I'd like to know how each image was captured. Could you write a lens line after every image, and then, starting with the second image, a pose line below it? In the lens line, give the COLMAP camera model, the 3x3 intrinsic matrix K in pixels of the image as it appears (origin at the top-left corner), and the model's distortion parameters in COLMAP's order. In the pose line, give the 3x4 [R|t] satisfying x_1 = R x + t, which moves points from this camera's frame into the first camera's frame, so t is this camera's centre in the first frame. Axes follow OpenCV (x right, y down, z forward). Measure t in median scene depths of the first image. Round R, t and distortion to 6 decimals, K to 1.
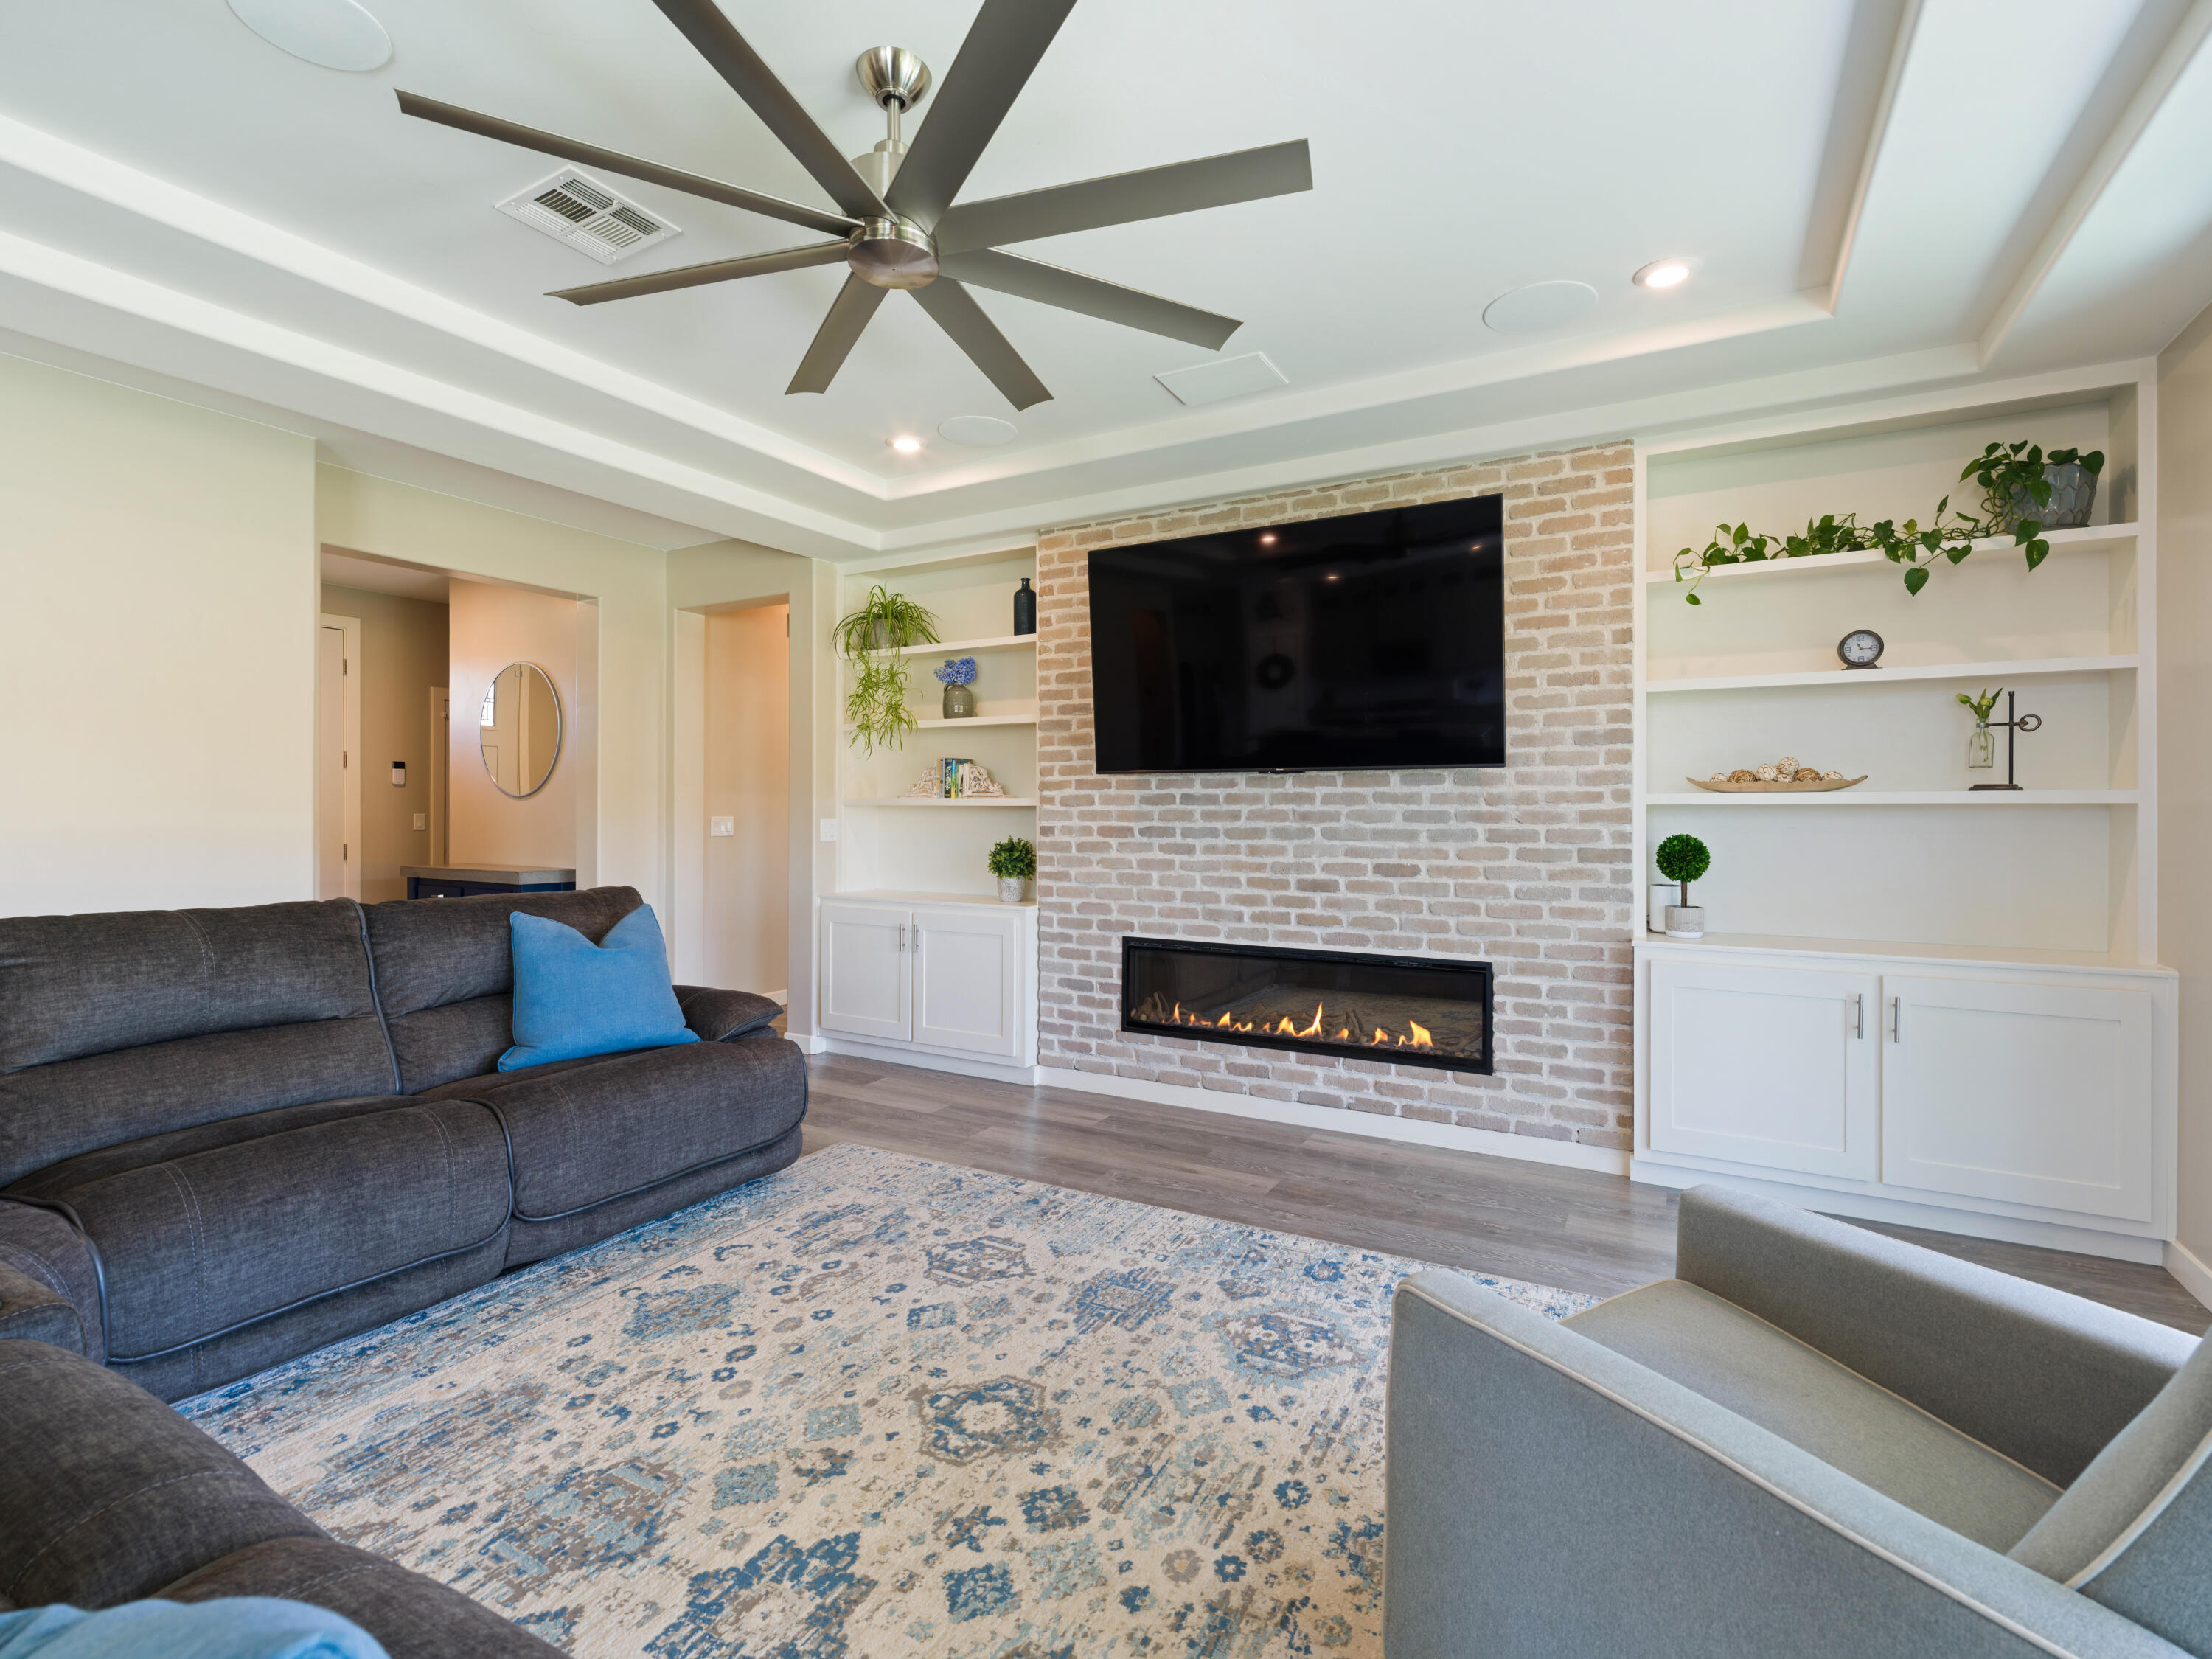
lens RADIAL K [[1016.5, 0, 1105.0], [0, 1016.5, 815.5], [0, 0, 1]] dist [-0.002949, -0.000182]
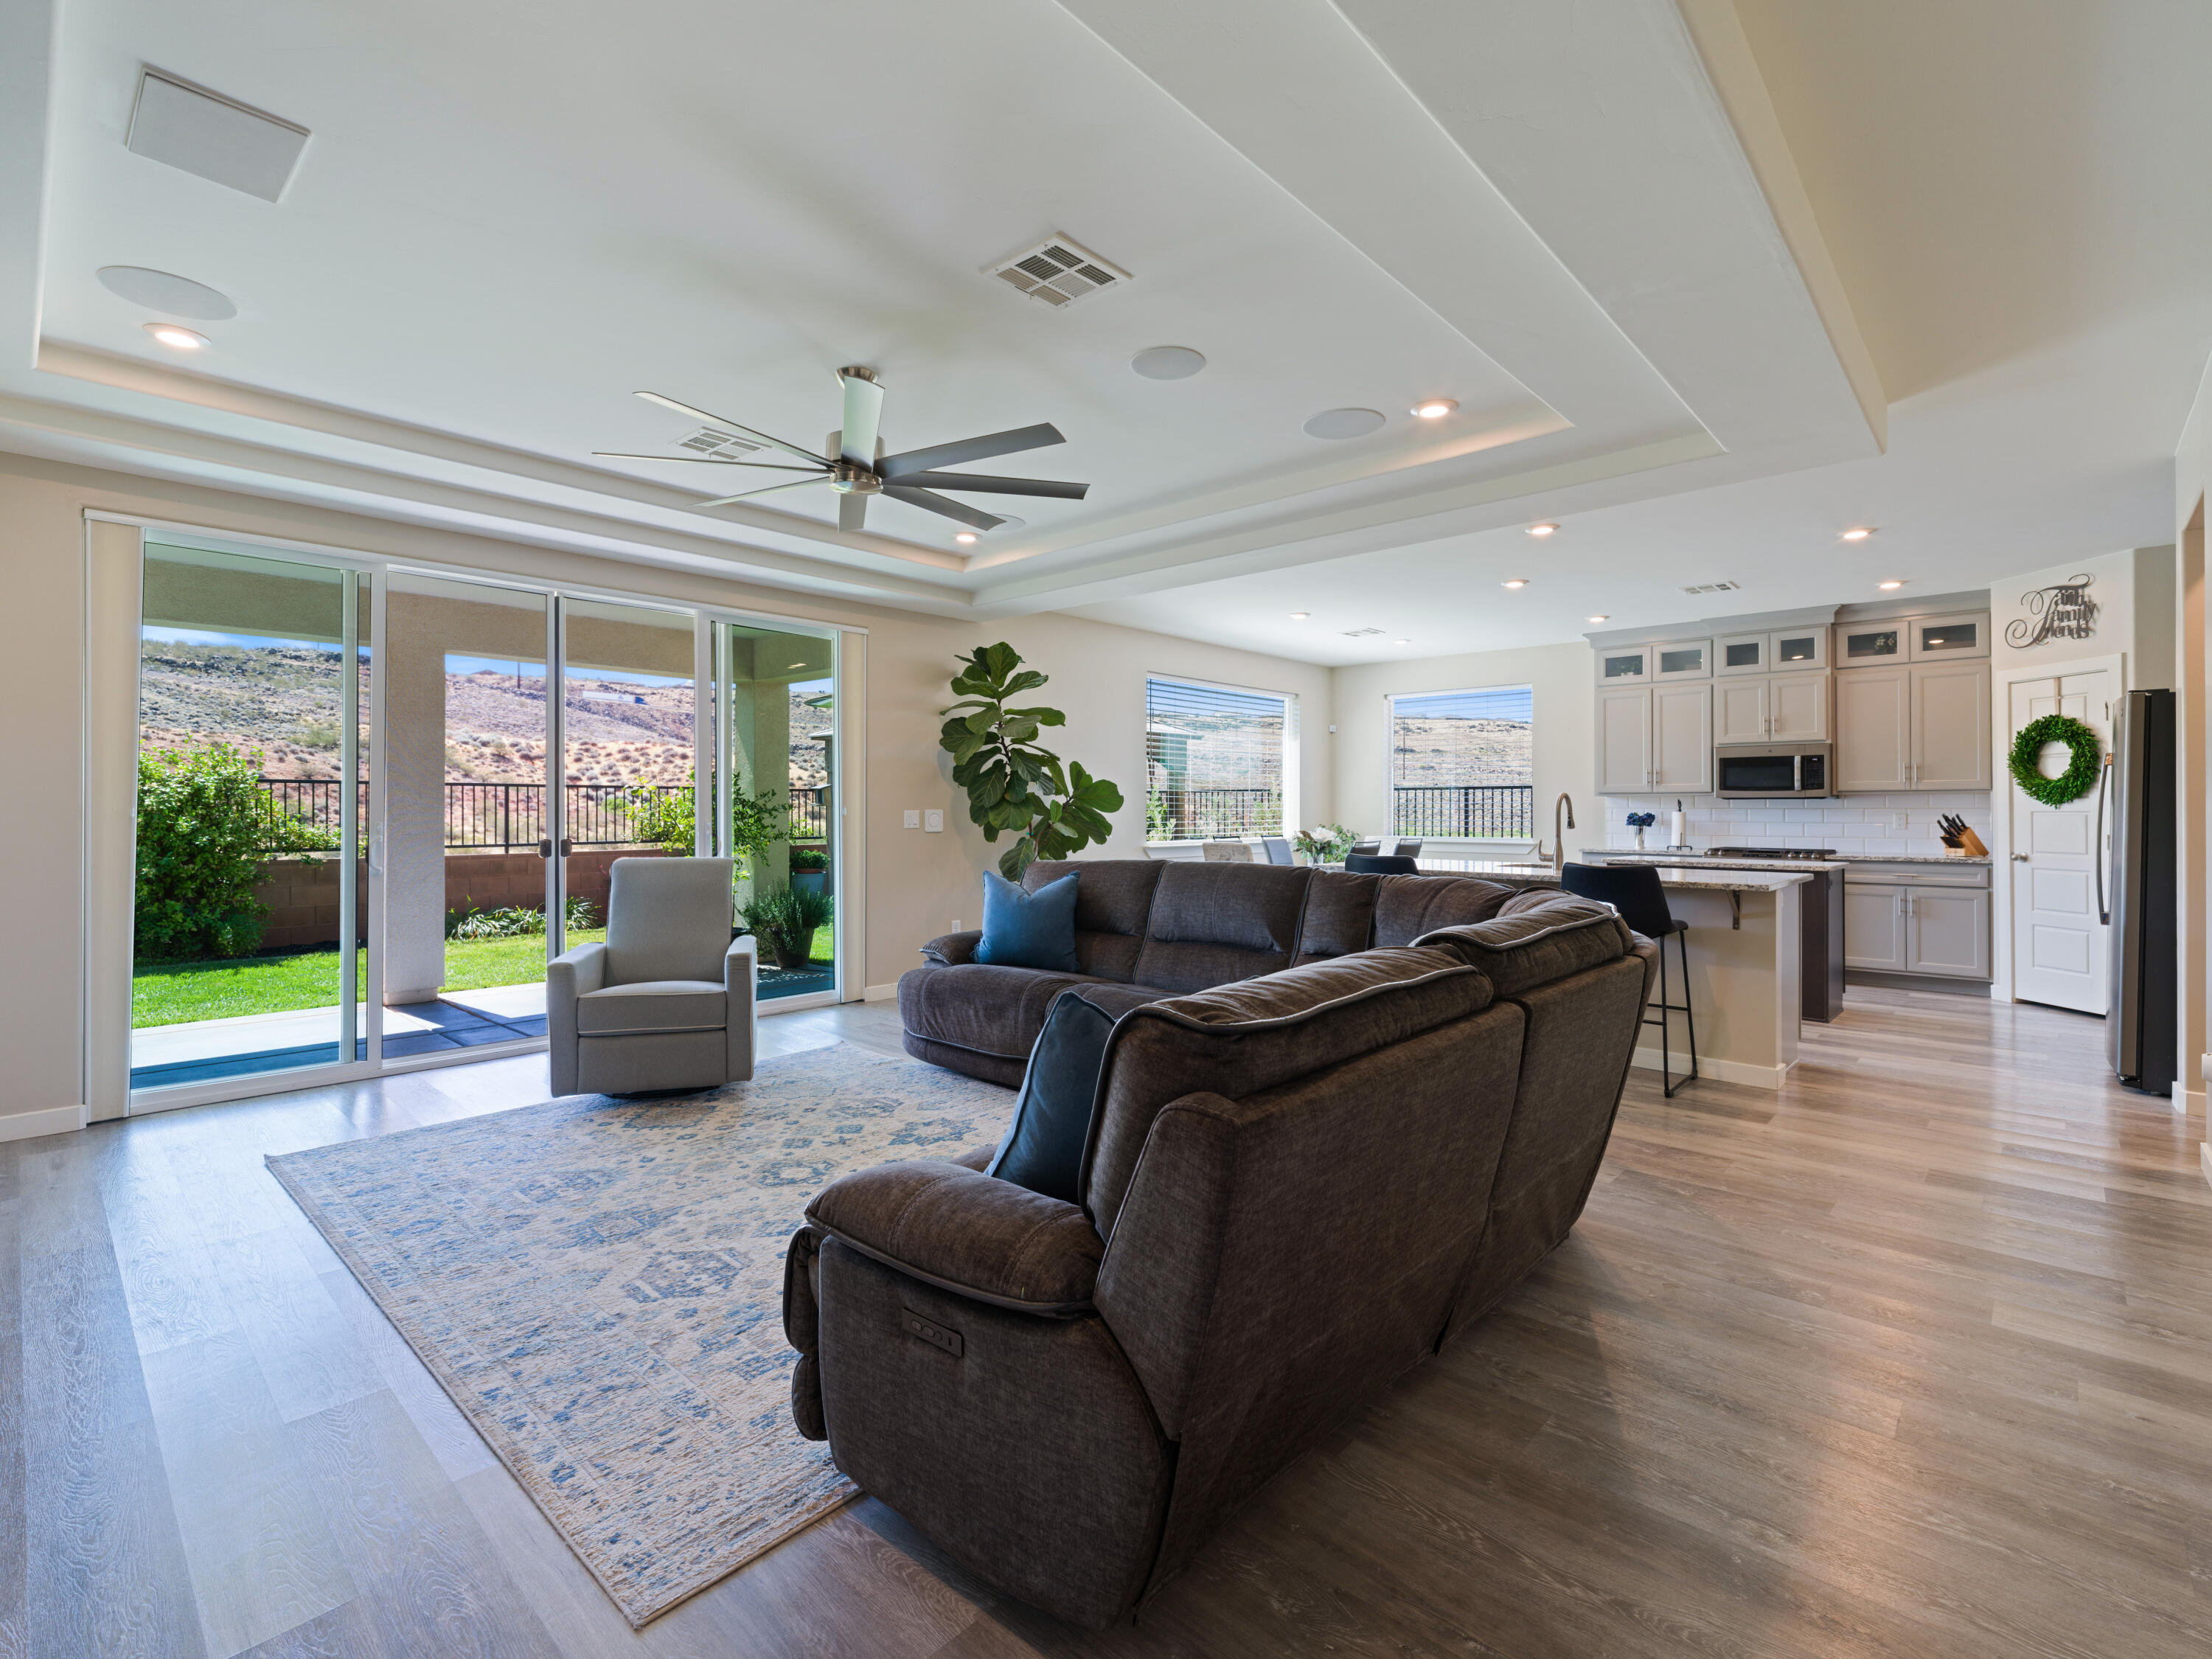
lens RADIAL K [[1016.5, 0, 1099.0], [0, 1016.5, 802.9], [0, 0, 1]] dist [-0.002949, -0.000182]
pose [[-0.972899, -0.001913, 0.231221, -0.581504], [-0.002668, 0.999992, -0.002952, -0.001229], [-0.231214, -0.003489, -0.972897, 1.486241]]
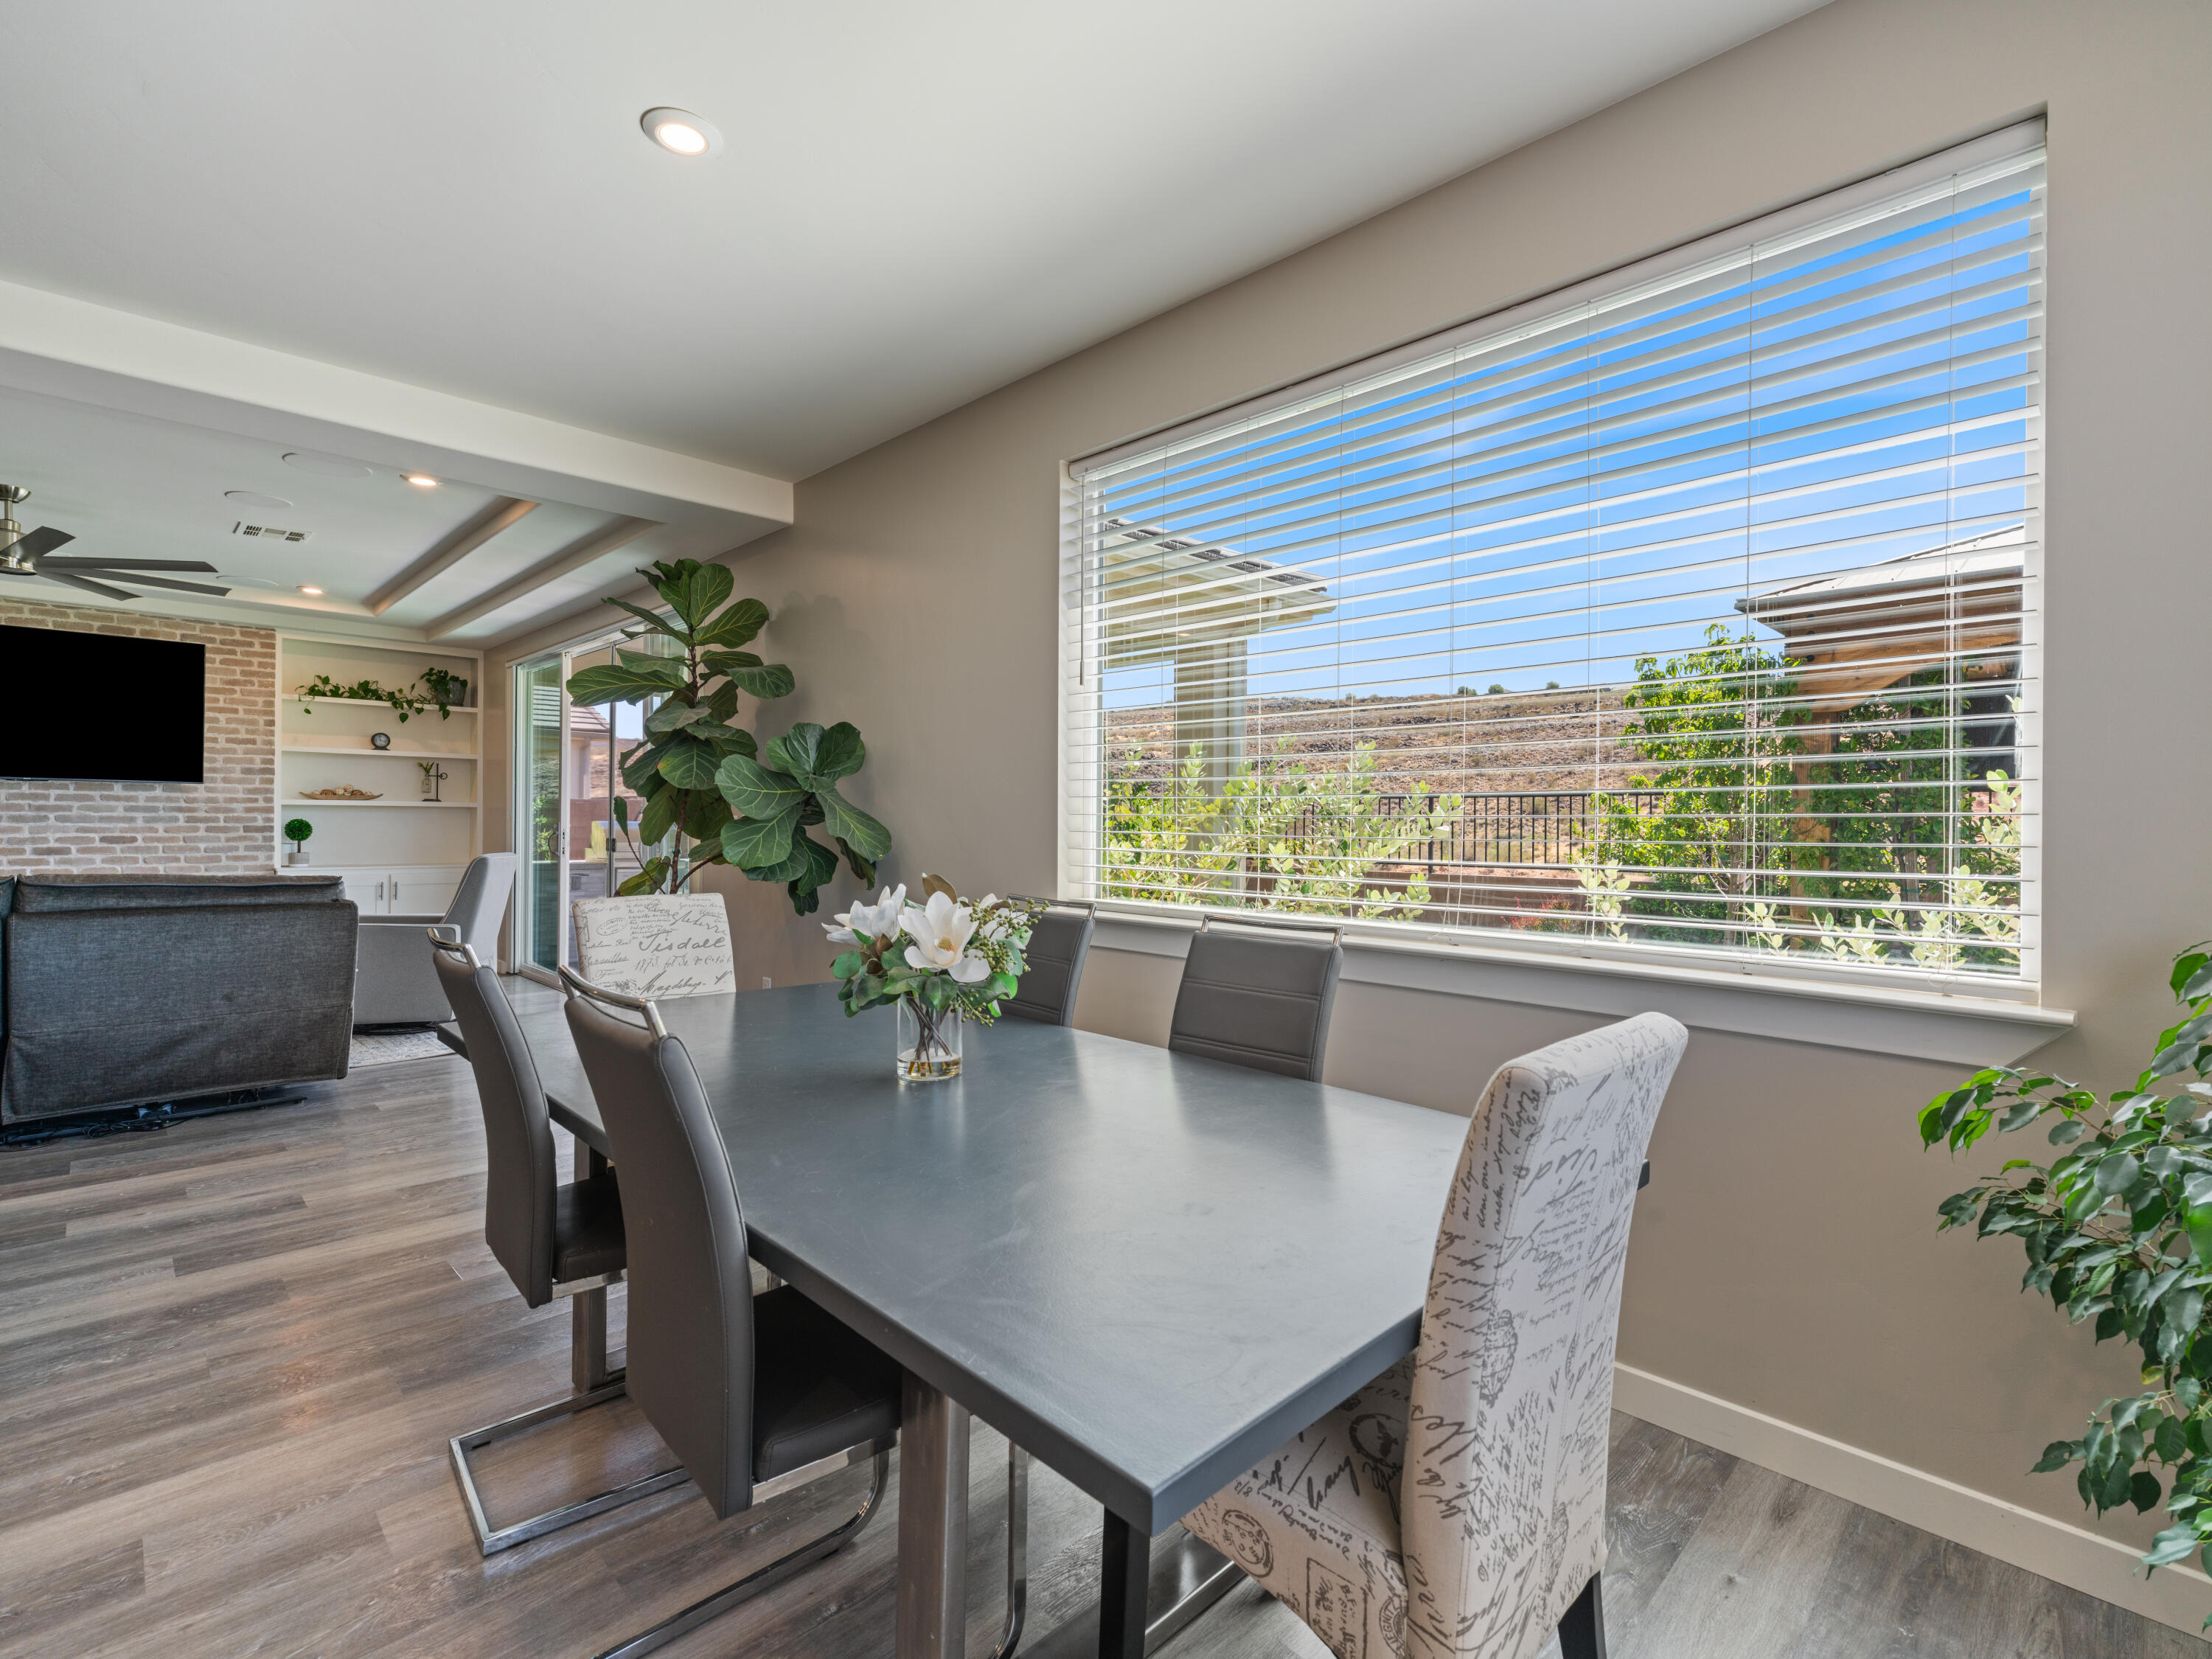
lens RADIAL K [[1016.5, 0, 1108.8], [0, 1016.5, 824.1], [0, 0, 1]] dist [-0.002949, -0.000182]
pose [[0.258958, -0.003135, 0.965884, -1.047370], [-0.007058, 0.999962, 0.005138, 0.007029], [-0.965863, -0.008148, 0.258926, -1.192814]]
